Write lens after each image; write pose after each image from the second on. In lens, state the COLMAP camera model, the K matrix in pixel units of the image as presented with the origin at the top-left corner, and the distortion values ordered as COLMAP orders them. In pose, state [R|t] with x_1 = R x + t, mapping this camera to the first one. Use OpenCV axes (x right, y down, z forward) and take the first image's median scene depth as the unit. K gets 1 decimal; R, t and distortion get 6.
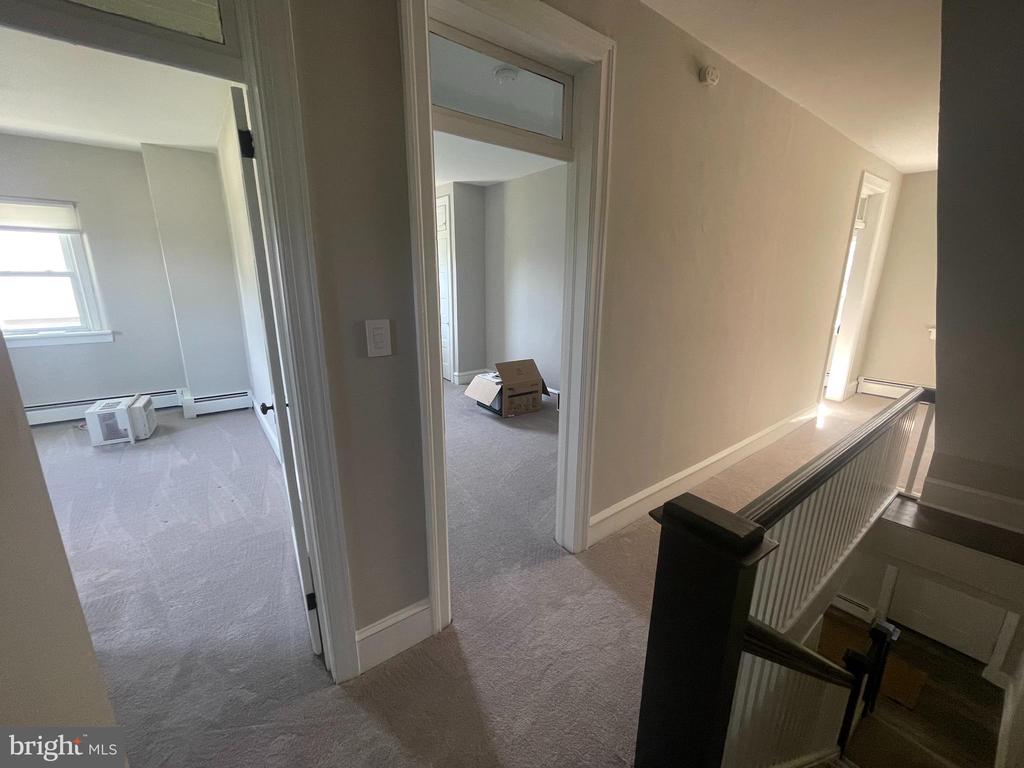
lens RADIAL K [[413.2, 0, 515.2], [0, 413.2, 384.4], [0, 0, 1]] dist [0.000408, -0.000329]
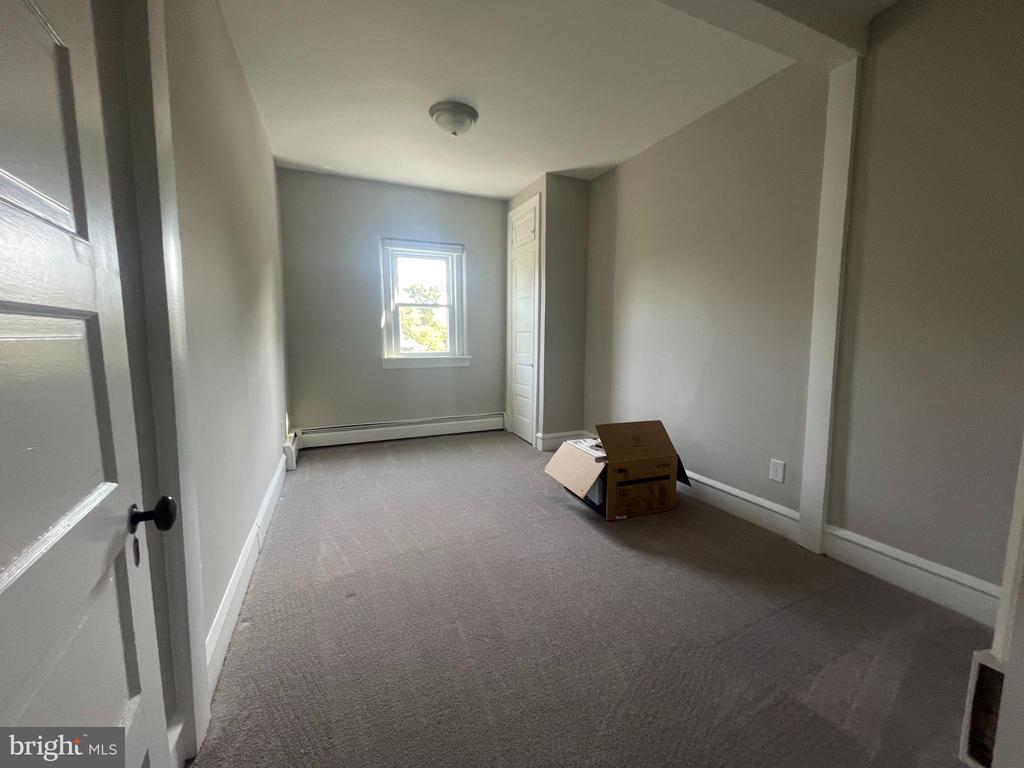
lens RADIAL K [[413.2, 0, 513.4], [0, 413.2, 388.1], [0, 0, 1]] dist [0.000408, -0.000329]
pose [[0.969435, 0.027417, -0.243813, -0.019032], [-0.057739, 0.991321, -0.118107, -0.024472], [0.238459, 0.128574, 0.962604, 0.372351]]
